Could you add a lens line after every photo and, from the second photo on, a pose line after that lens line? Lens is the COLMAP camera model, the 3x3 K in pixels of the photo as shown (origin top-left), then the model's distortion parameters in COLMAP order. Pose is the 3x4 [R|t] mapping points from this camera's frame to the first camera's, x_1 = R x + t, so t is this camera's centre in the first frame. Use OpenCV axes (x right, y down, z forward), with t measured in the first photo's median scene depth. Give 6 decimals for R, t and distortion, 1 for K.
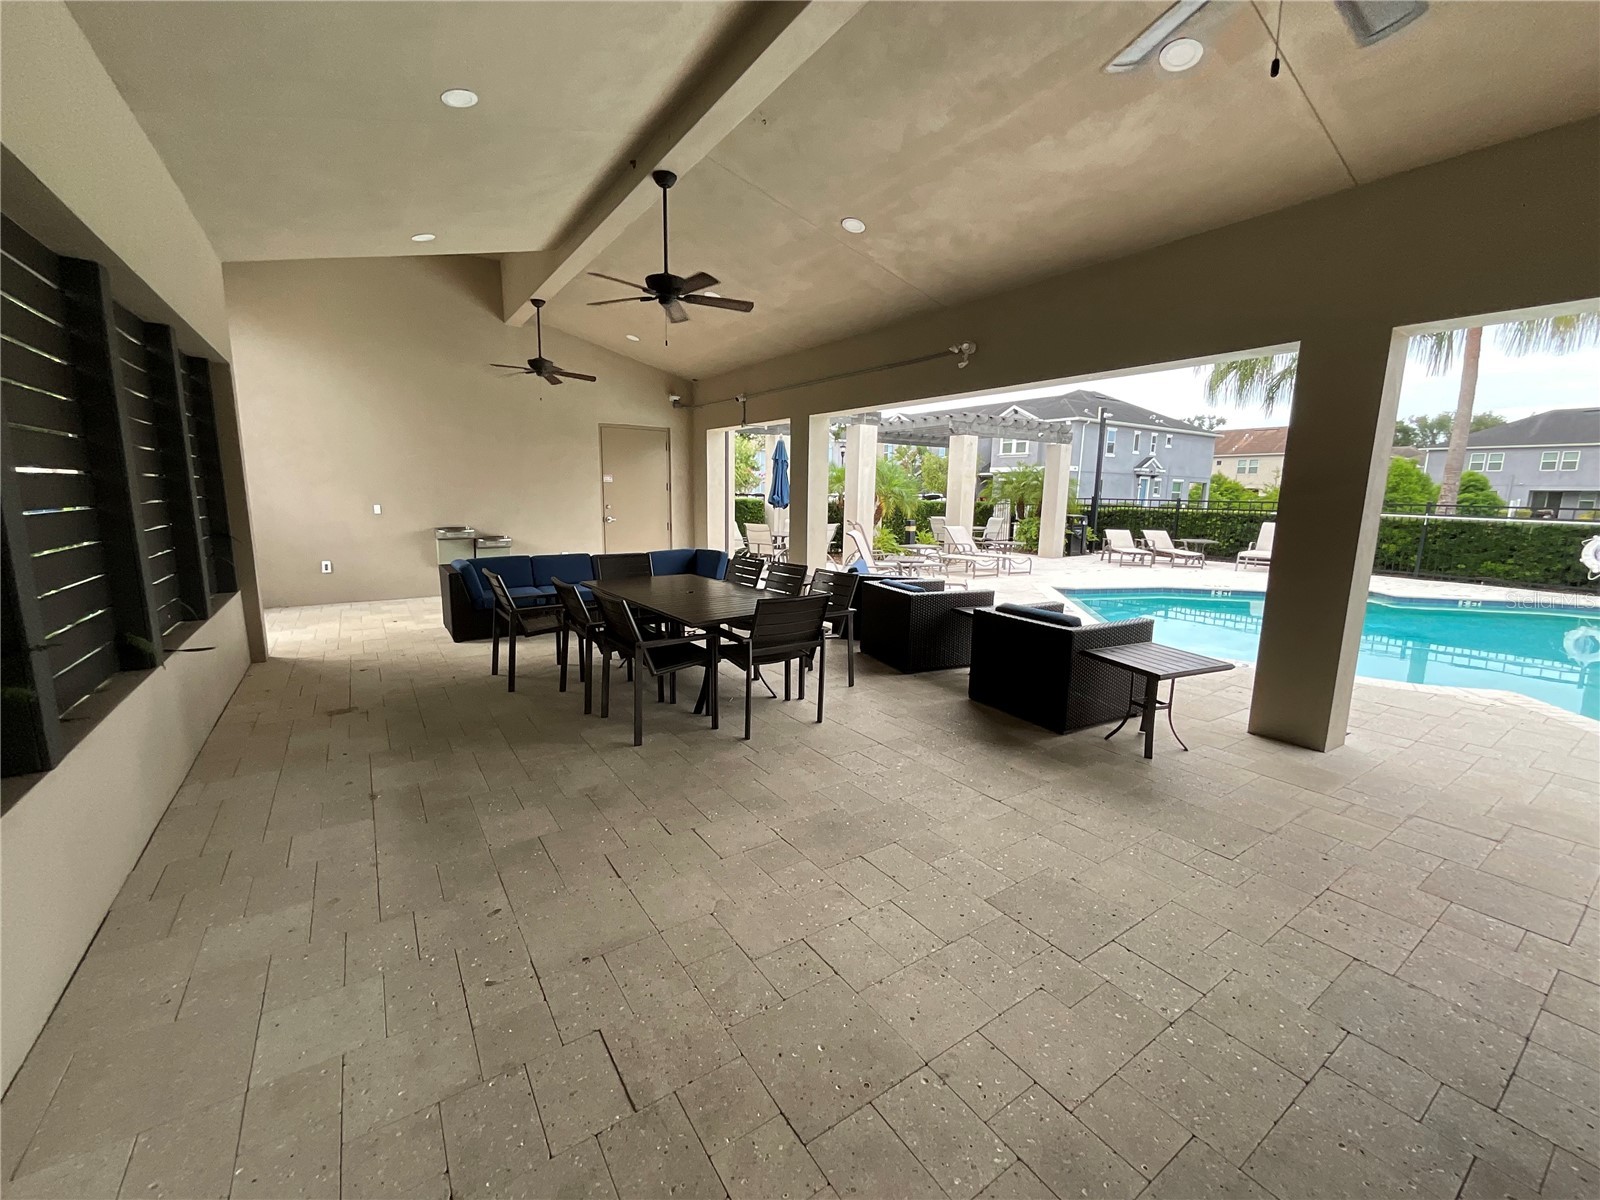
lens RADIAL K [[659.3, 0, 800.0], [0, 659.3, 600.0], [0, 0, 1]] dist [-0.001438, 0.000526]
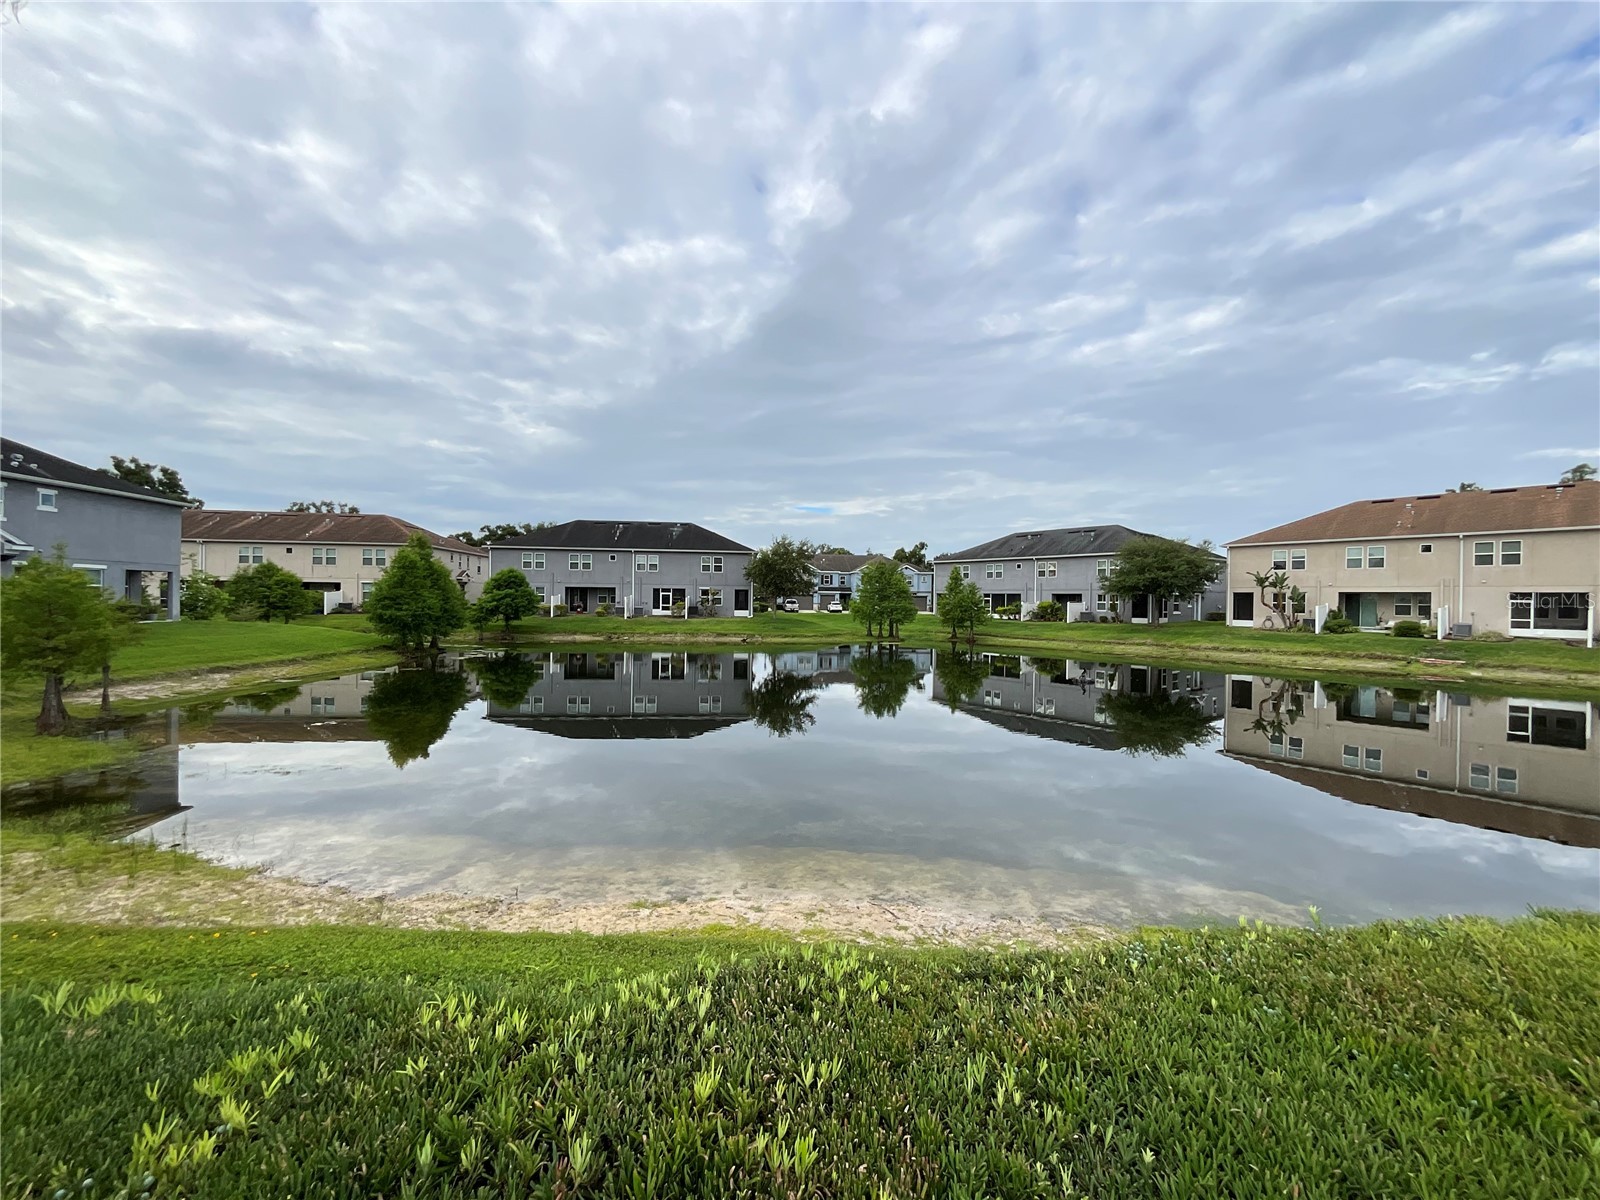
lens RADIAL K [[646.6, 0, 796.6], [0, 646.6, 582.5], [0, 0, 1]] dist [-0.088817, 0.000191]
pose [[0.473388, 0.012213, 0.880770, 0.499124], [0.135863, 0.986926, -0.086707, -0.036678], [-0.870313, 0.160710, 0.465539, 0.214292]]
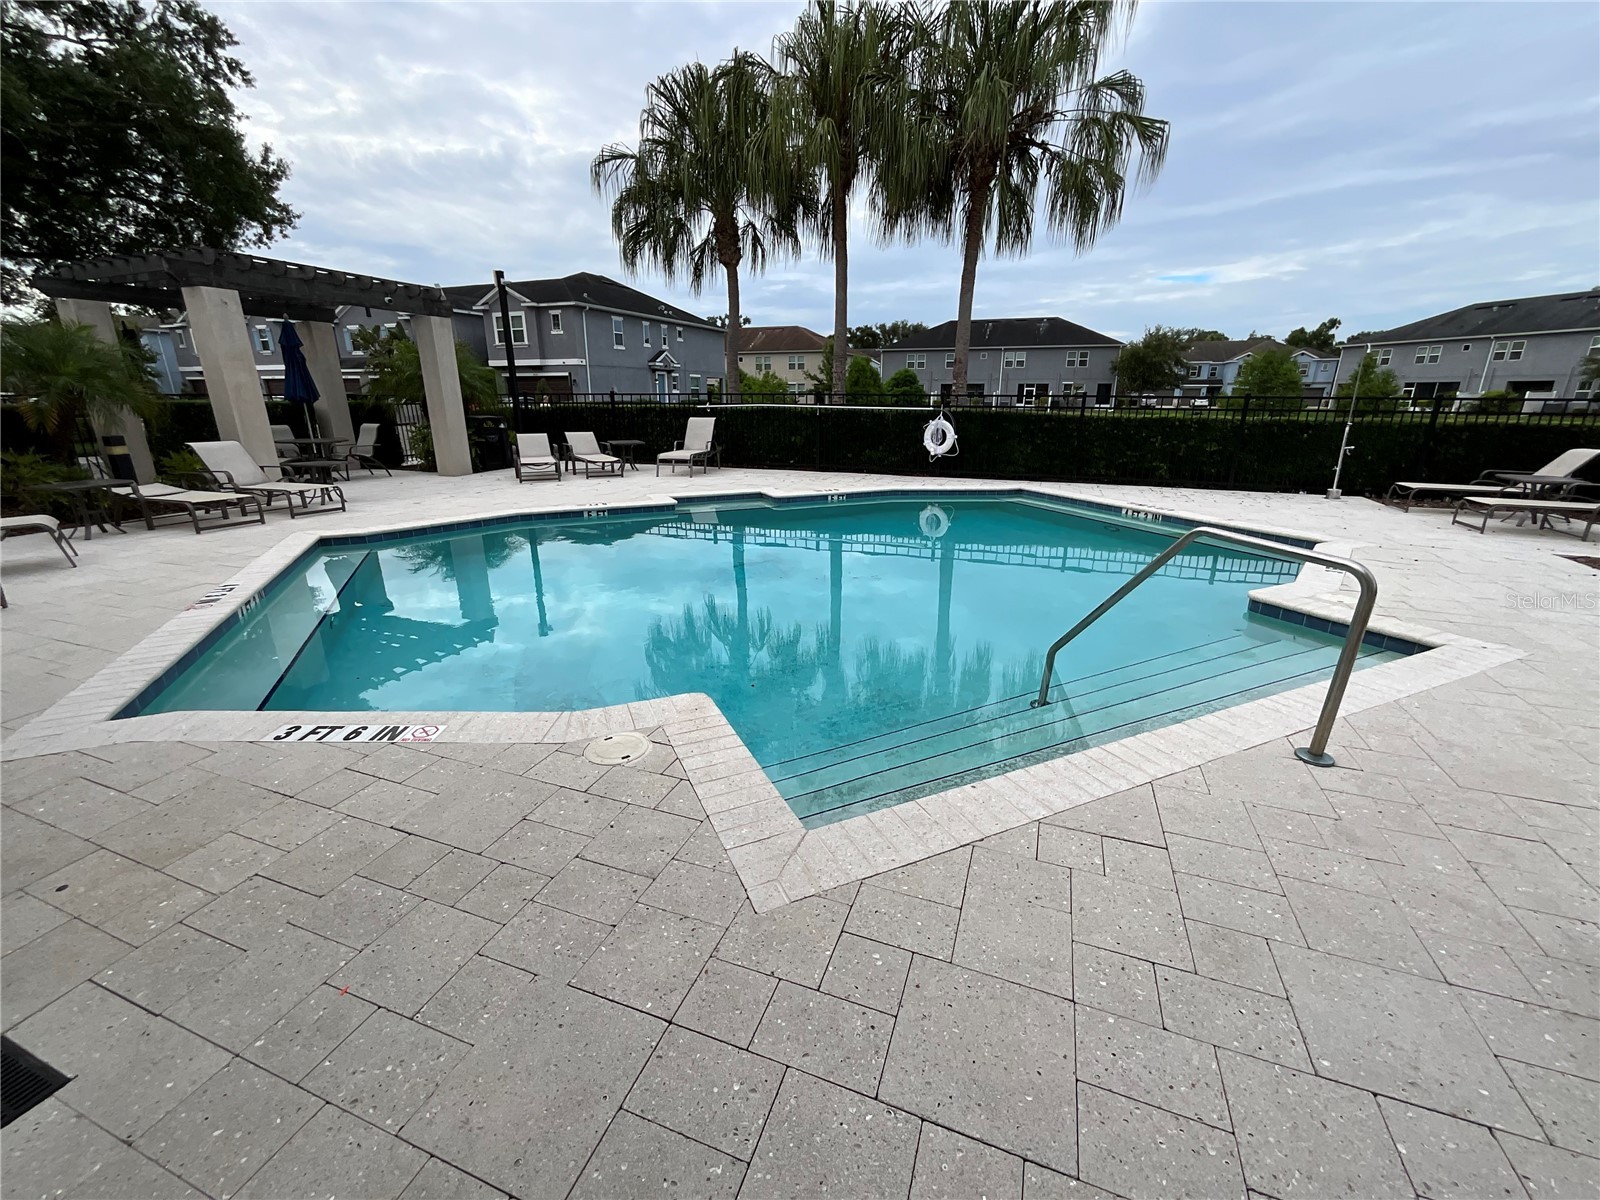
lens RADIAL K [[659.3, 0, 800.0], [0, 659.3, 600.0], [0, 0, 1]] dist [-0.001438, 0.000526]
pose [[0.816450, -0.186003, 0.546637, 0.096921], [0.105059, 0.978746, 0.176120, -0.005736], [-0.567777, -0.086364, 0.818639, 0.053005]]
